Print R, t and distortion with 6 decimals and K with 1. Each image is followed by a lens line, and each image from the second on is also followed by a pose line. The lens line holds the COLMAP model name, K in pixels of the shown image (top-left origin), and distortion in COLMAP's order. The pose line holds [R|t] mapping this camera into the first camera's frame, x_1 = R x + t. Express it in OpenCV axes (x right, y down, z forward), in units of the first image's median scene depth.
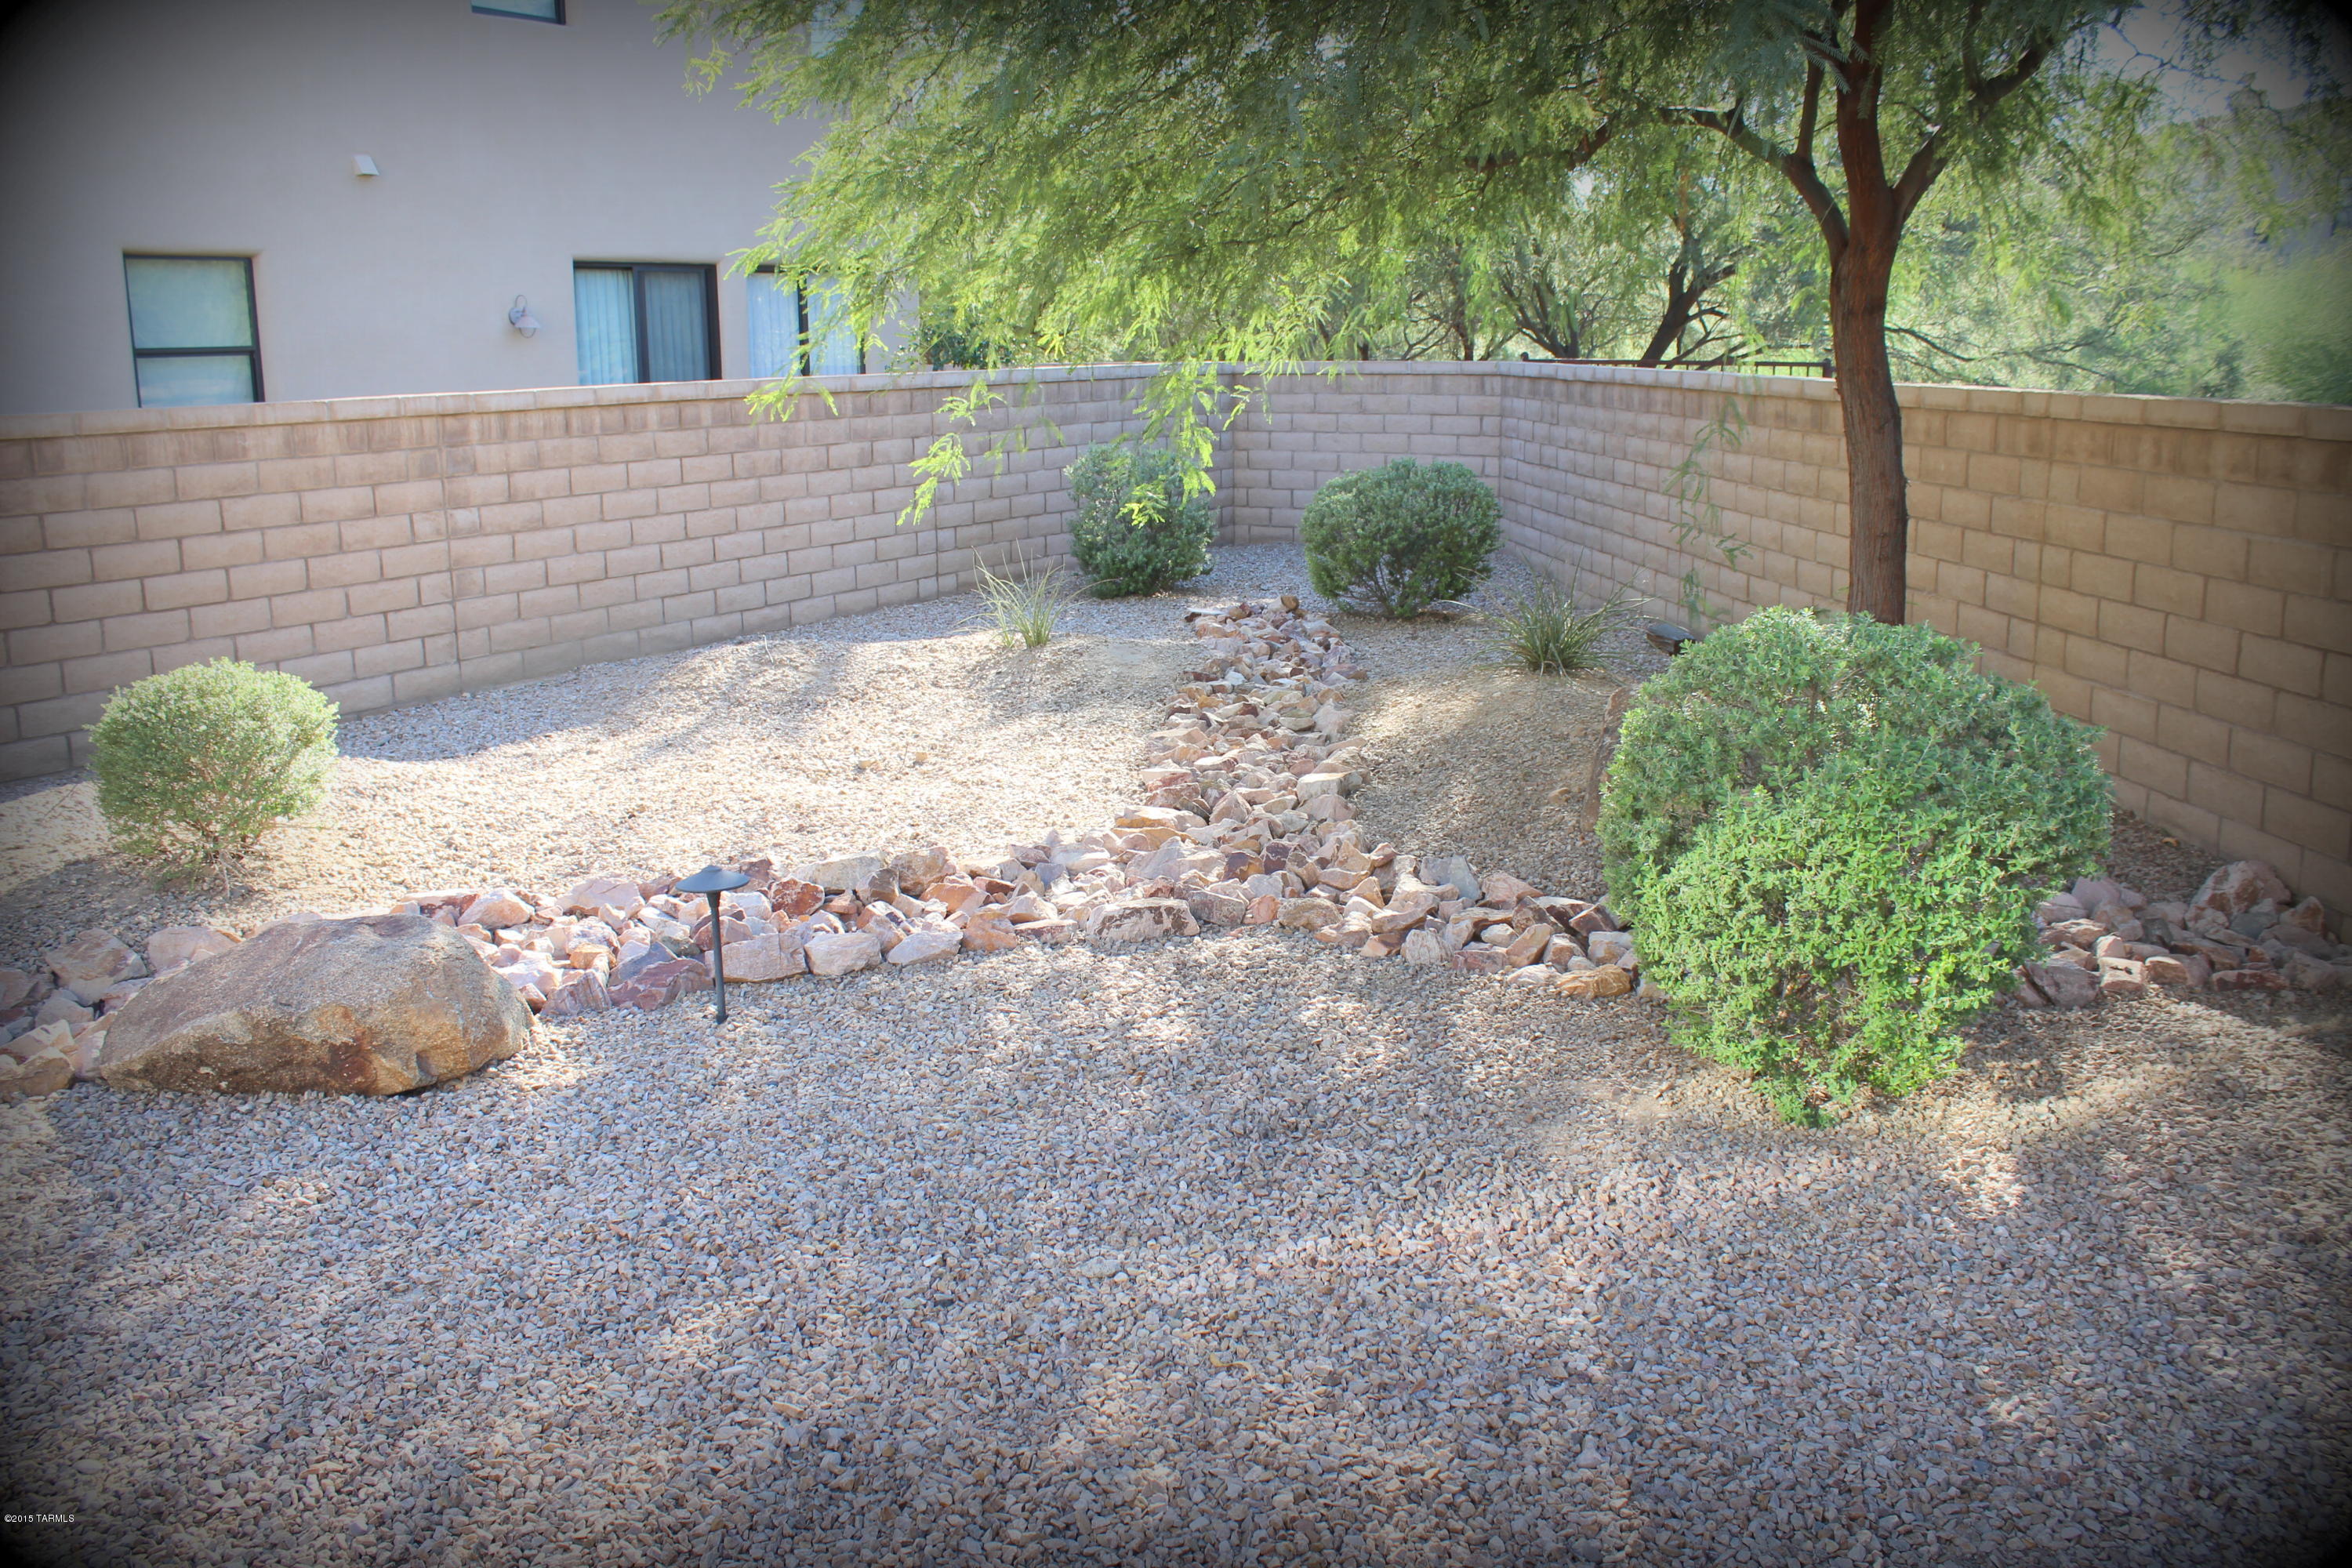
lens RADIAL K [[1987.8, 0, 1176.0], [0, 1987.8, 784.0], [0, 0, 1]] dist [-0.151519, 0.139557]
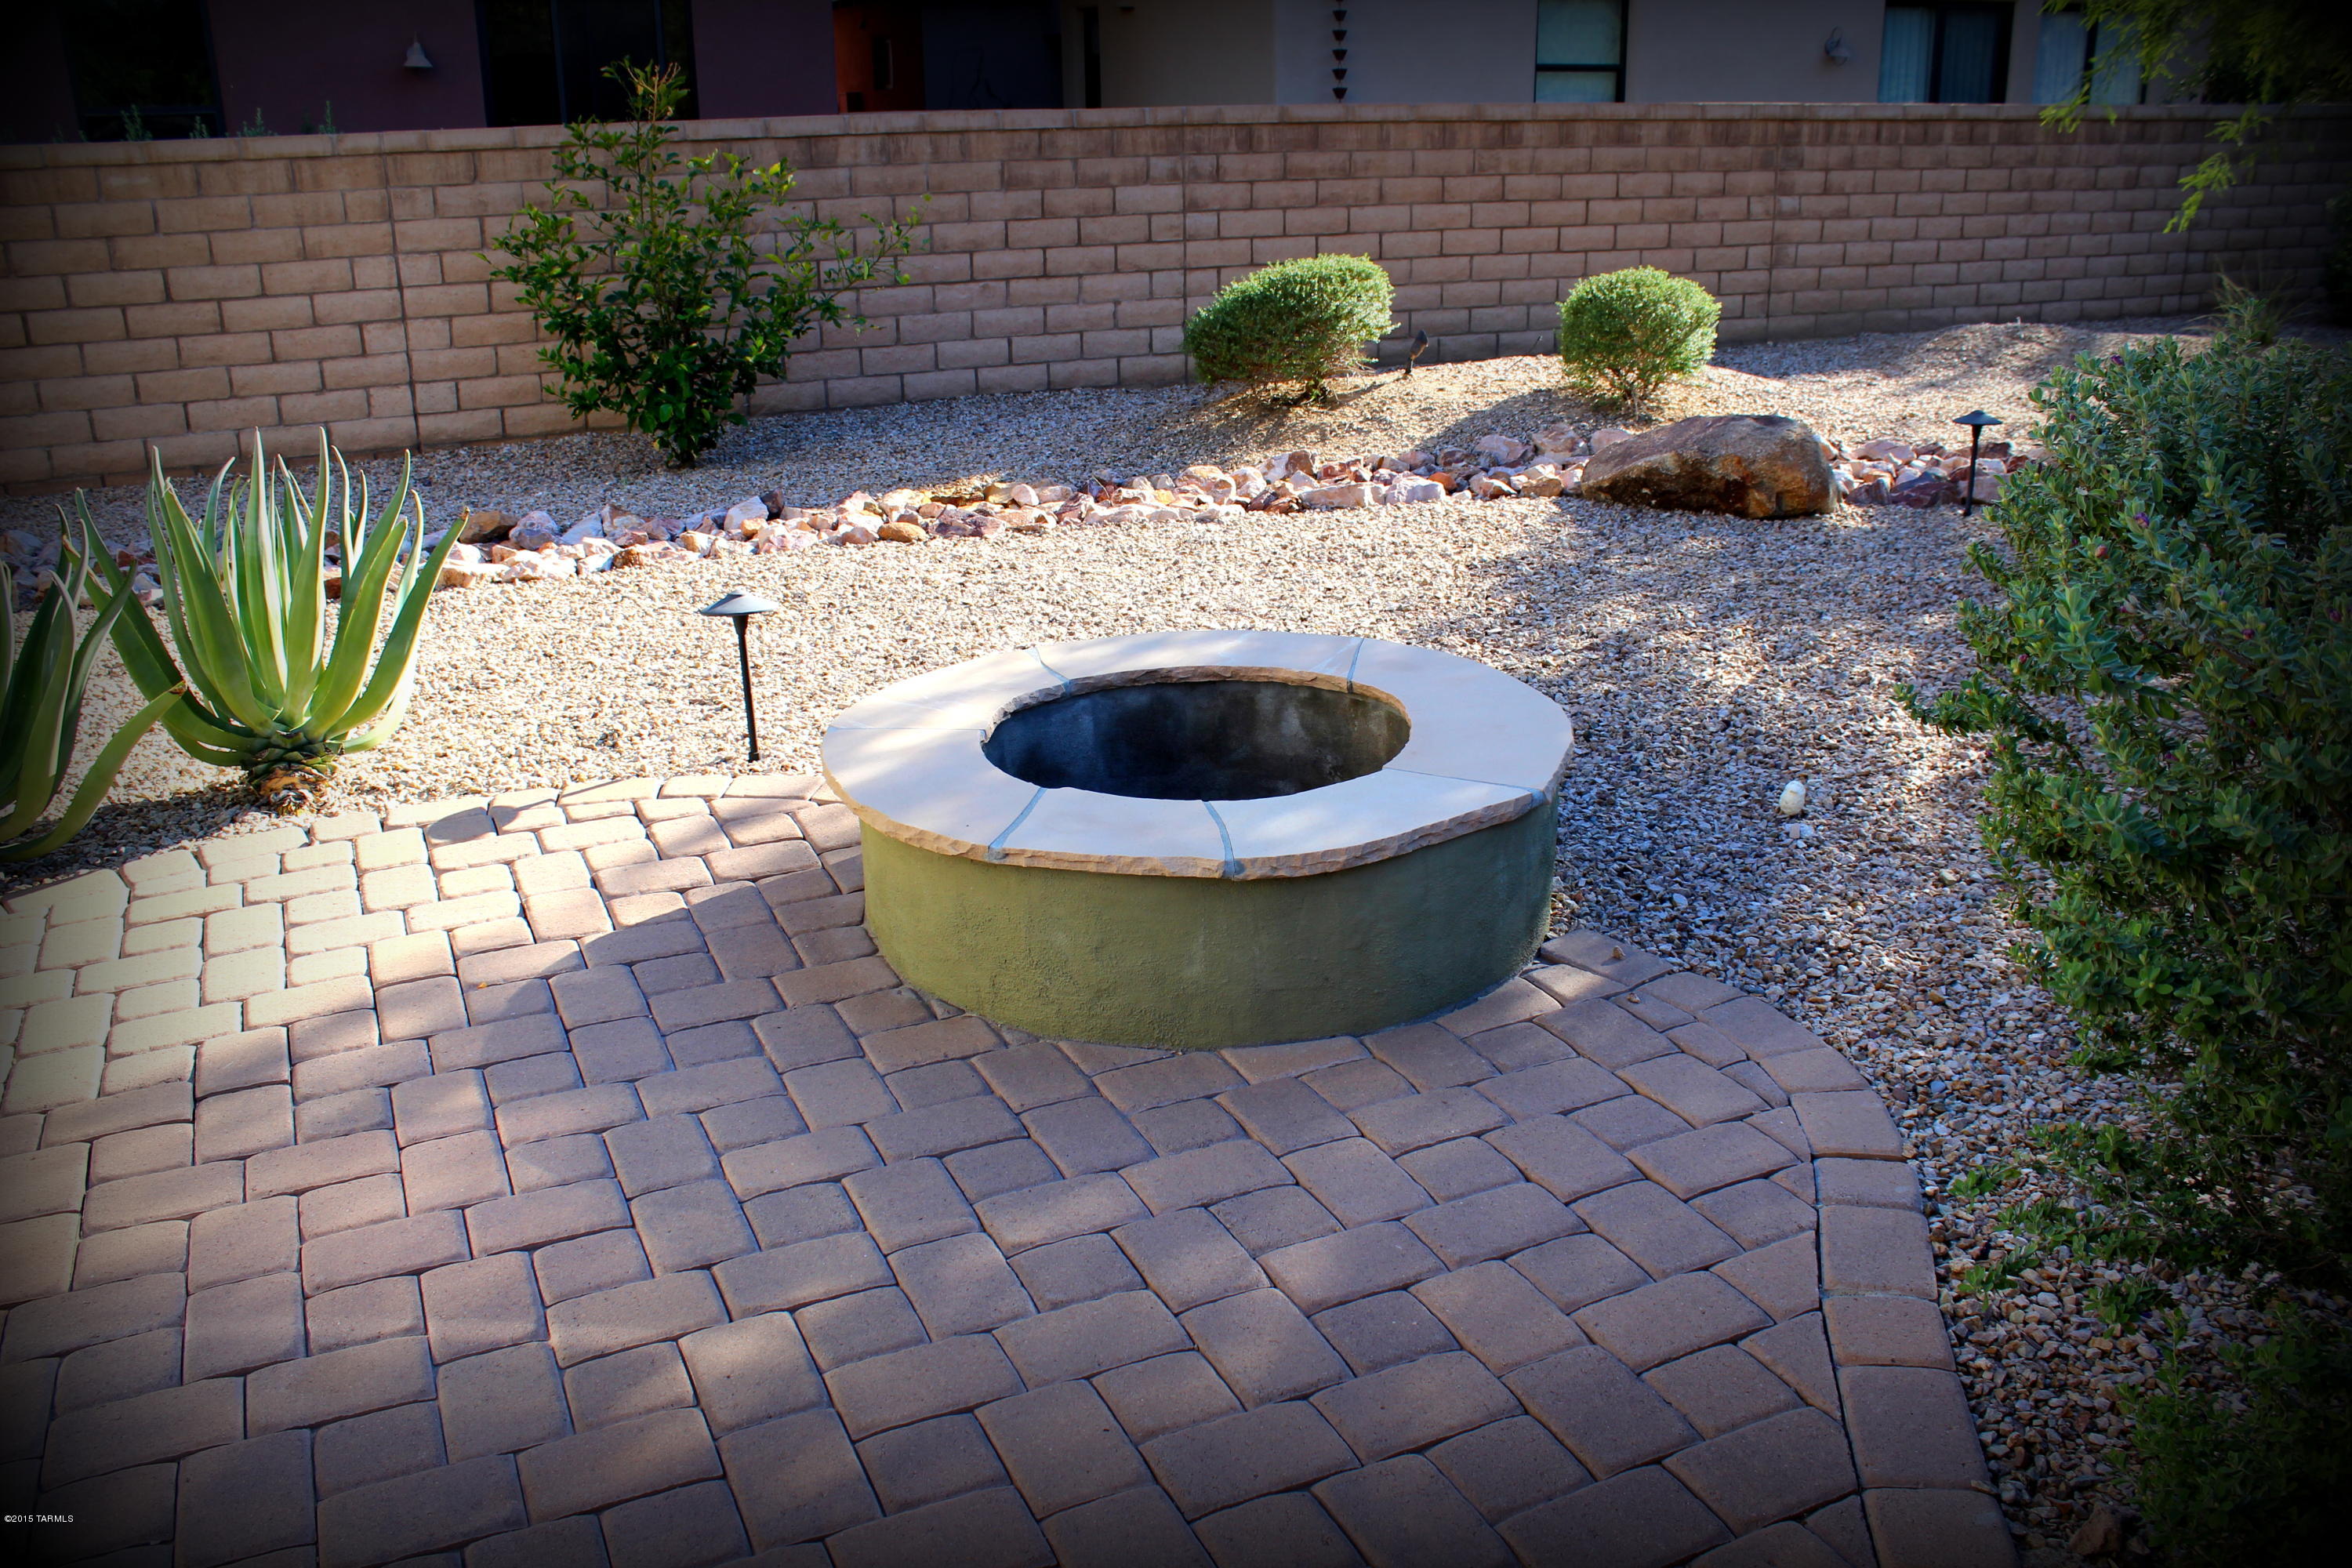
lens RADIAL K [[1987.8, 0, 1176.0], [0, 1987.8, 784.0], [0, 0, 1]] dist [-0.151519, 0.139557]
pose [[0.825665, 0.188526, -0.531728, 0.055569], [-0.121724, 0.979844, 0.158395, 0.091409], [0.550872, -0.066057, 0.831971, -0.331115]]
